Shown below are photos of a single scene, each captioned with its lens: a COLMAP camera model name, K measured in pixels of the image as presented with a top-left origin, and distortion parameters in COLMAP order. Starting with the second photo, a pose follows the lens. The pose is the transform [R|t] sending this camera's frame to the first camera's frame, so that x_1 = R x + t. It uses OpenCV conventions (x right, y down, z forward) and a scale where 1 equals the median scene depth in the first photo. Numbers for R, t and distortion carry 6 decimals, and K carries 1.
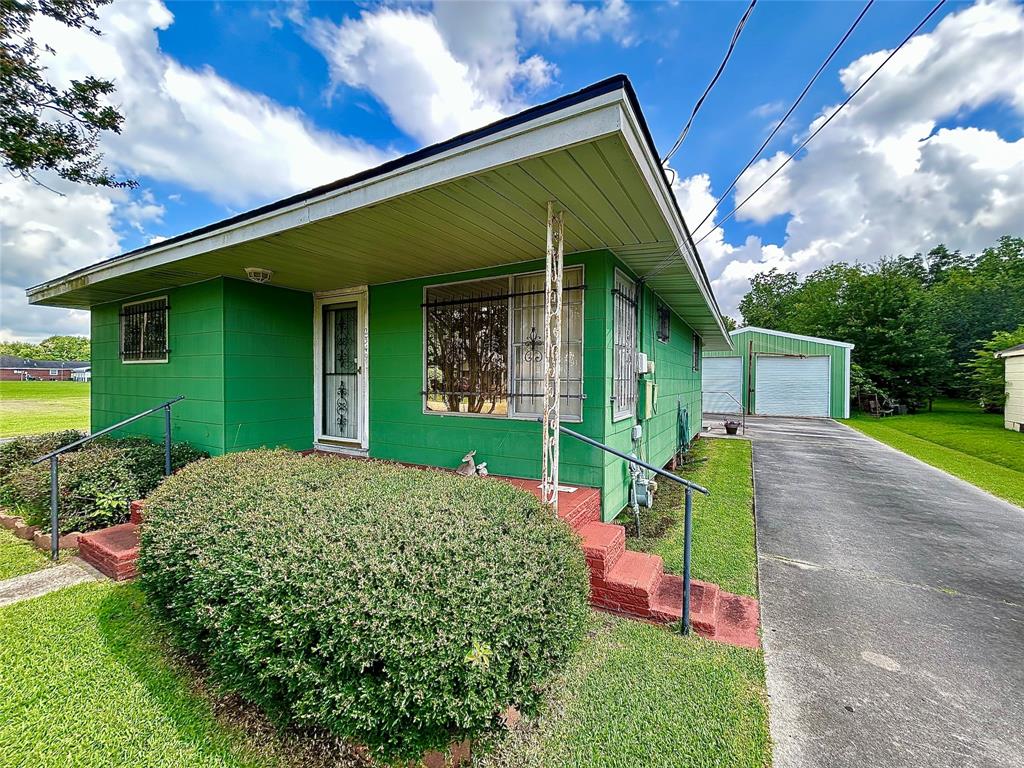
lens RADIAL K [[409.9, 0, 512.7], [0, 409.9, 382.7], [0, 0, 1]] dist [0.000588, 0.000016]
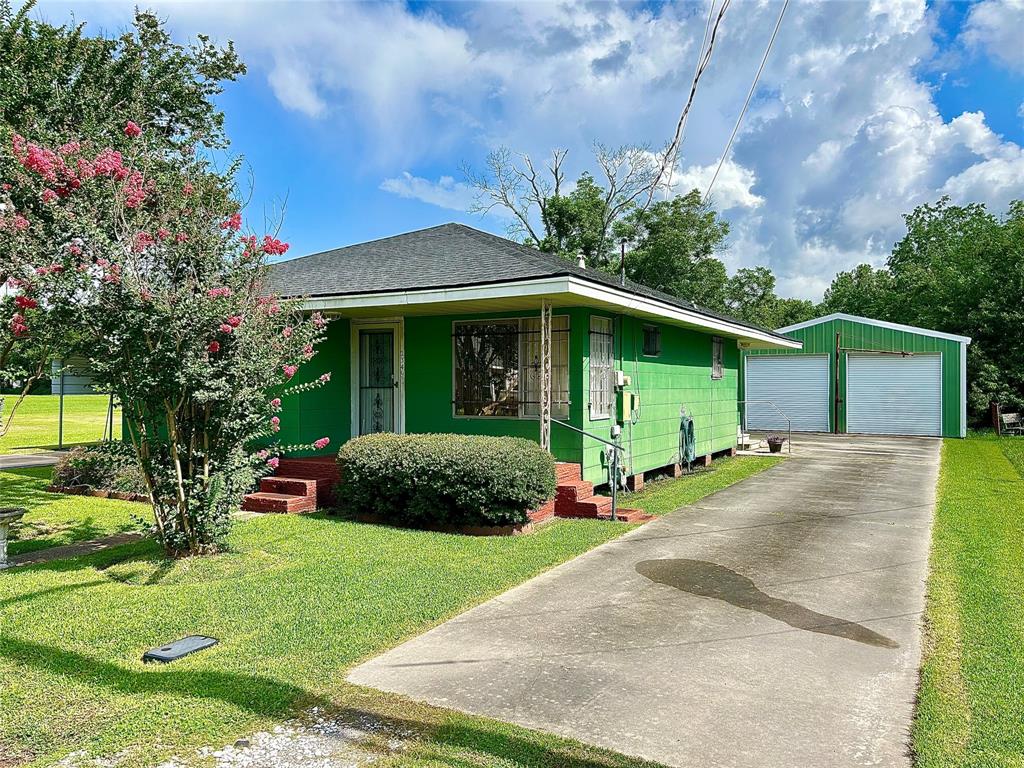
lens RADIAL K [[771.9, 0, 511.0], [0, 771.9, 383.4], [0, 0, 1]] dist [-0.000760, 0.000308]
pose [[0.999948, -0.008037, 0.006208, -0.043074], [0.008106, 0.999906, -0.011057, -0.005445], [-0.006119, 0.011107, 0.999920, -1.329419]]
